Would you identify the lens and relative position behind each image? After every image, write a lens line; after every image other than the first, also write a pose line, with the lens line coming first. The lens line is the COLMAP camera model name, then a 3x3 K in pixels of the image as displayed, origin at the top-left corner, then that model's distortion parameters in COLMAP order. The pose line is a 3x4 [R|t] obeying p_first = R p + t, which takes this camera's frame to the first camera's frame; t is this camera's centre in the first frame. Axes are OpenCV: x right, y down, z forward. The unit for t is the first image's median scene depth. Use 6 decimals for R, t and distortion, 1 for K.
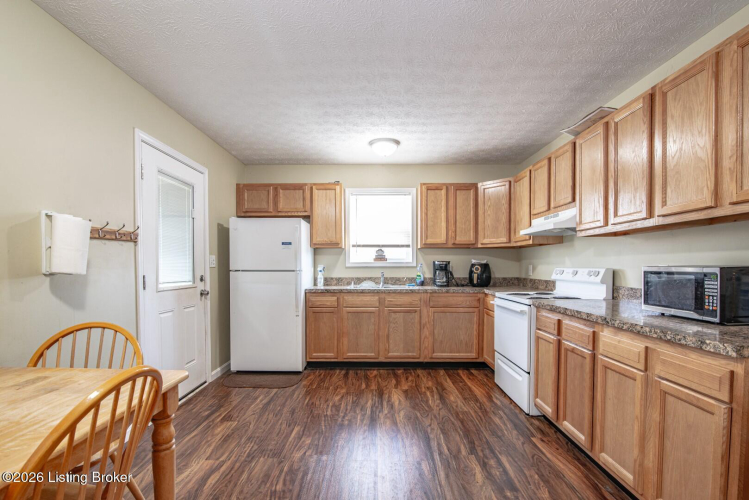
lens RADIAL K [[343.5, 0, 374.5], [0, 343.5, 250.0], [0, 0, 1]] dist [-0.000311, 0.000101]
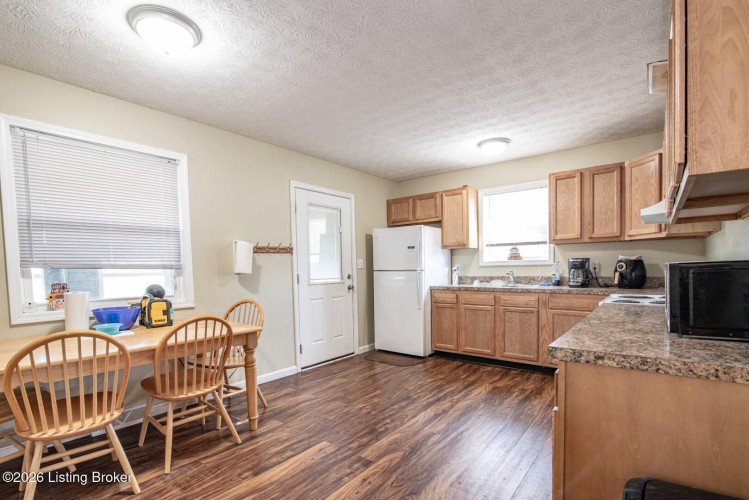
lens RADIAL K [[343.5, 0, 374.5], [0, 343.5, 250.0], [0, 0, 1]] dist [-0.000311, 0.000101]
pose [[0.800392, -0.042636, -0.597959, 0.327853], [0.043379, 0.998972, -0.013166, 0.000533], [0.597905, -0.015401, 0.801419, -0.020518]]
